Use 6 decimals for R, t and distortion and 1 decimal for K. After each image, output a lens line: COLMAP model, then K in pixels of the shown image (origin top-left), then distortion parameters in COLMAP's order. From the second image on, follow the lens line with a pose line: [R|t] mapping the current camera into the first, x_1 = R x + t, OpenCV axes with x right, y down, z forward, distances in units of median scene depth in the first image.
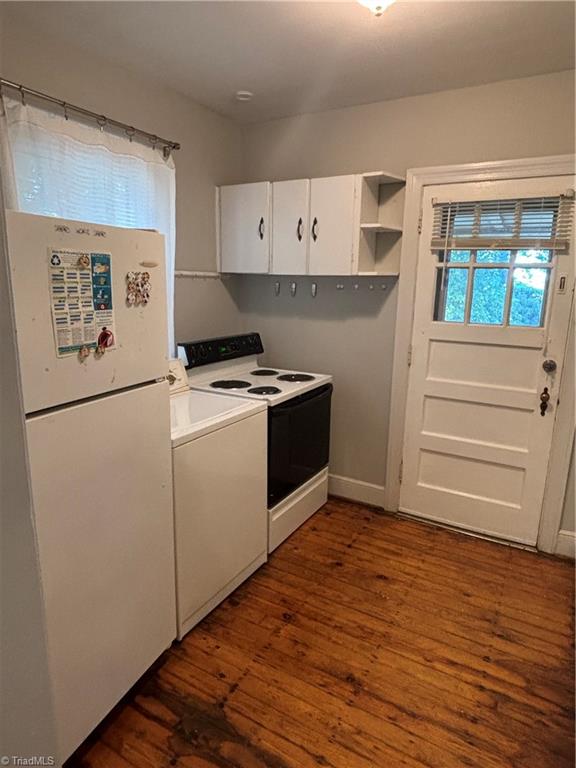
lens RADIAL K [[480.7, 0, 288.0], [0, 480.7, 384.0], [0, 0, 1]] dist [0.059114, -0.030112]
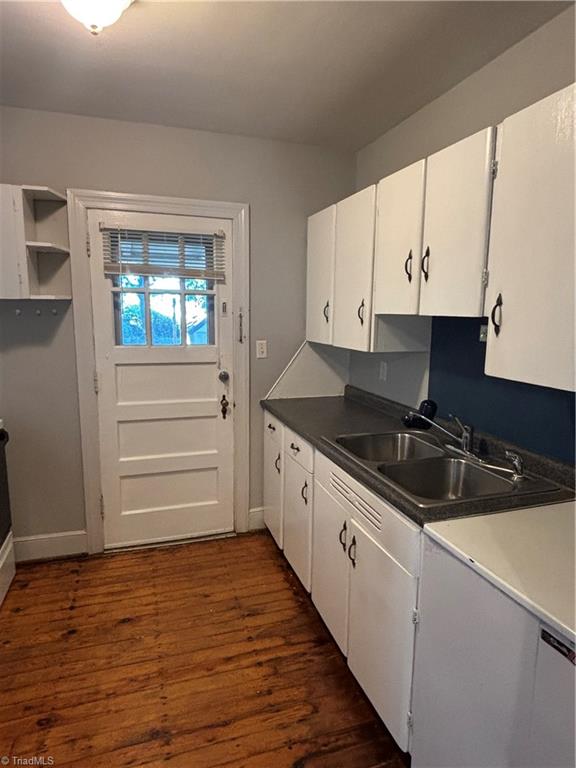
lens RADIAL K [[480.7, 0, 288.0], [0, 480.7, 384.0], [0, 0, 1]] dist [0.059114, -0.030112]
pose [[0.685506, -0.129723, 0.716417, -0.192111], [0.160978, 0.986651, 0.024623, -0.021962], [-0.710048, 0.098449, 0.697237, 0.074167]]
